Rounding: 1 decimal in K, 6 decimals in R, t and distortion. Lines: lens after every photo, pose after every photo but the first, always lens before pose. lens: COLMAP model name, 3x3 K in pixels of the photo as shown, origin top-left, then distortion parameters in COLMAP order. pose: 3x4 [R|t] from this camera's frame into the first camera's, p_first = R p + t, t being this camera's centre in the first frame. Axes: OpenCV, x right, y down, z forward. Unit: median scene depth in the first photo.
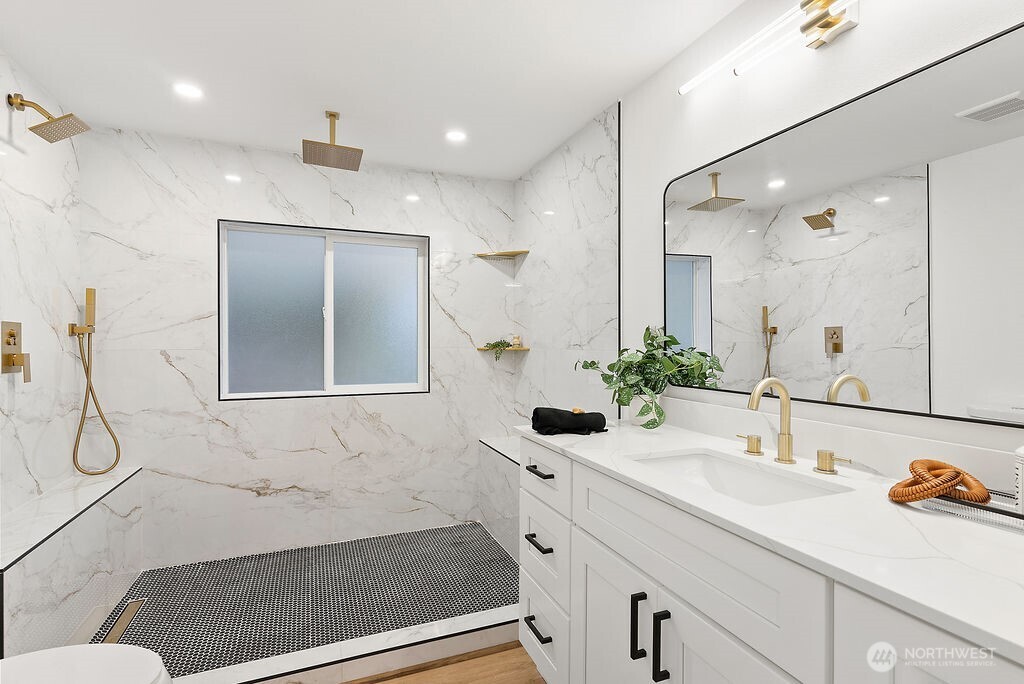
lens RADIAL K [[488.4, 0, 514.0], [0, 488.4, 345.8], [0, 0, 1]] dist [0.001469, -0.000023]
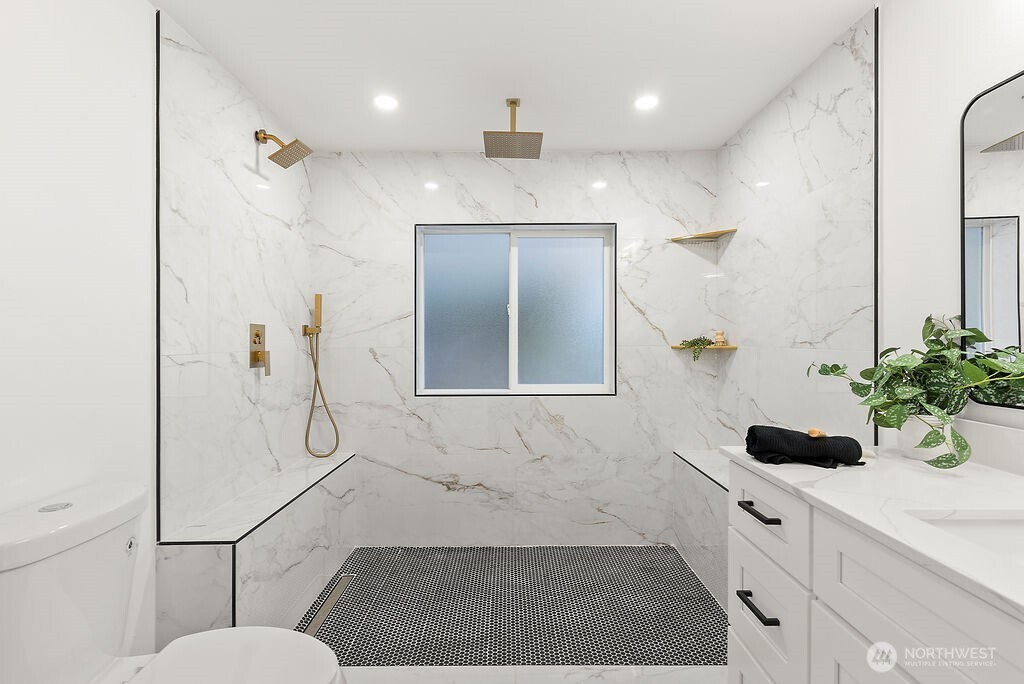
lens RADIAL K [[488.4, 0, 516.5], [0, 488.4, 349.6], [0, 0, 1]] dist [0.001469, -0.000023]
pose [[0.928212, 0.002853, -0.372041, -0.009404], [0.002063, 0.999916, 0.012813, -0.001371], [0.372046, -0.012661, 0.928128, 0.111227]]
